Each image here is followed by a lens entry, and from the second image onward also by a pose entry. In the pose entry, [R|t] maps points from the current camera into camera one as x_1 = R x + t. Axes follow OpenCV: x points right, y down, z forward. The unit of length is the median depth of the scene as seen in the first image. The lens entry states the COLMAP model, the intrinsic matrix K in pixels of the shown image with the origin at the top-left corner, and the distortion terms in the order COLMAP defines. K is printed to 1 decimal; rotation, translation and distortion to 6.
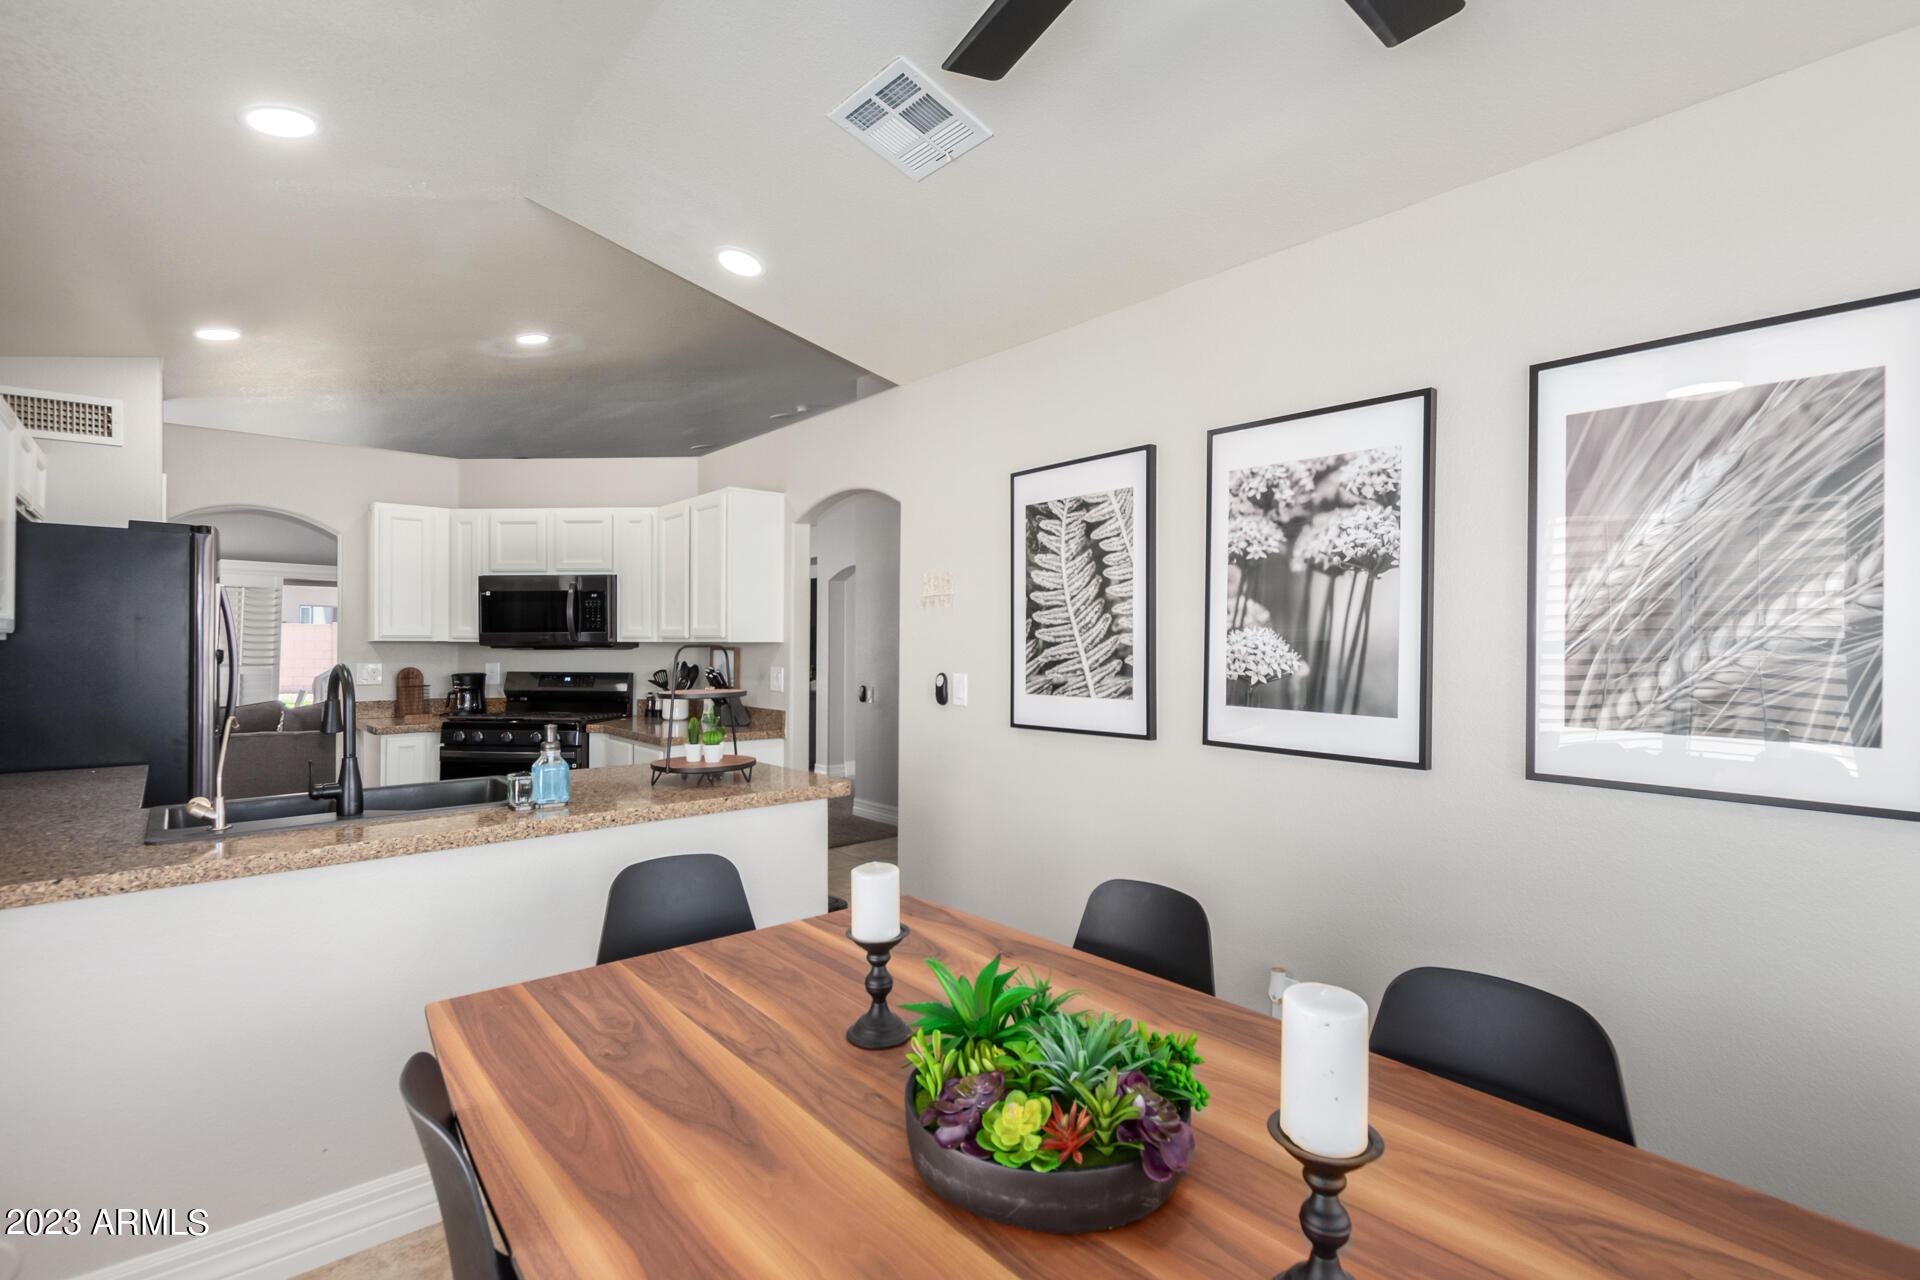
lens RADIAL K [[883.2, 0, 963.7], [0, 883.2, 637.4], [0, 0, 1]] dist [0.000994, -0.001274]
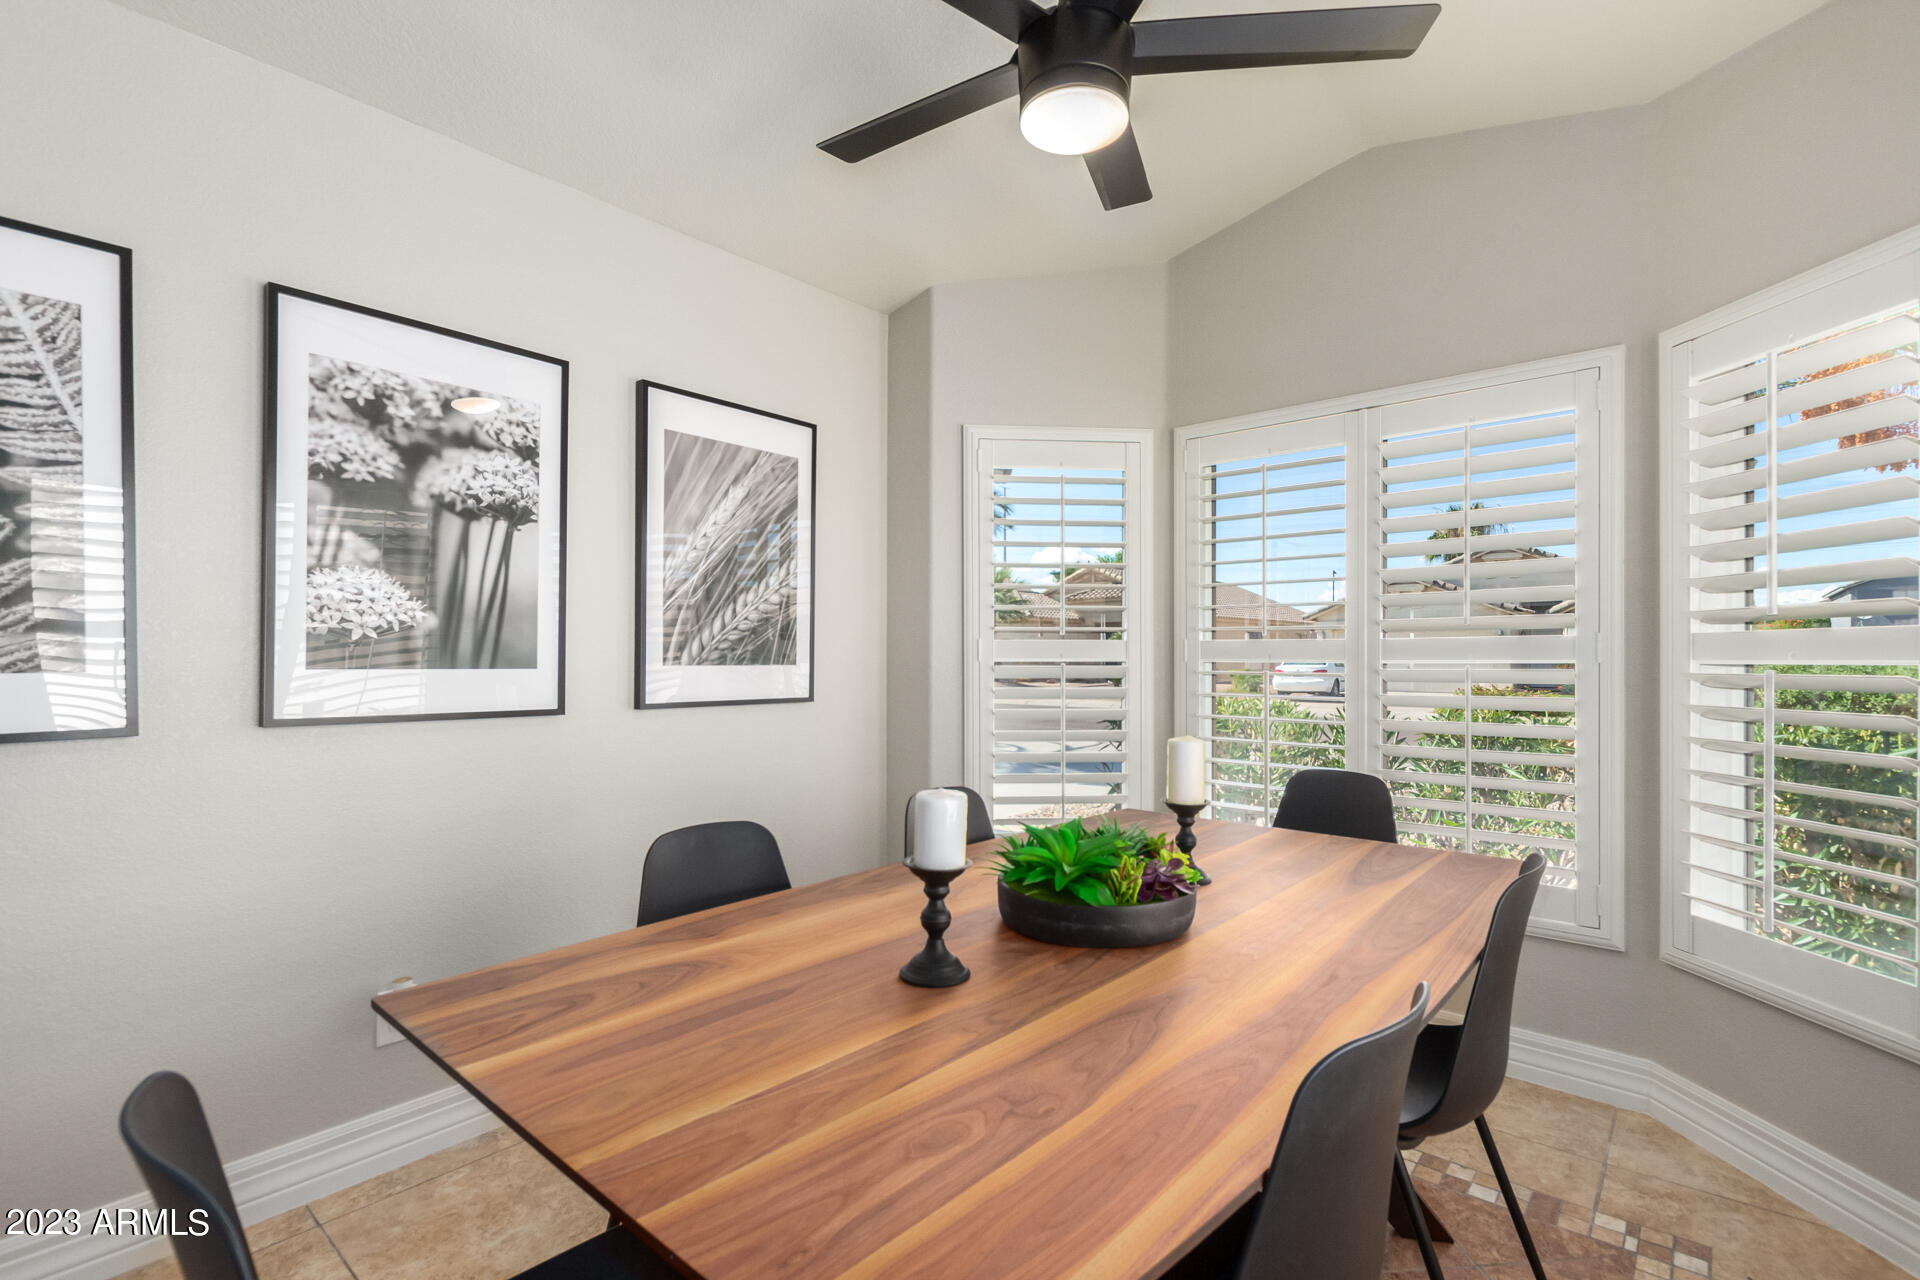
lens RADIAL K [[883.2, 0, 959.1], [0, 883.2, 658.4], [0, 0, 1]] dist [0.000994, -0.001274]
pose [[-0.135534, -0.009496, 0.990727, -0.553713], [-0.011001, 0.999907, 0.008079, 0.060907], [-0.990712, -0.009804, -0.135625, 0.604368]]
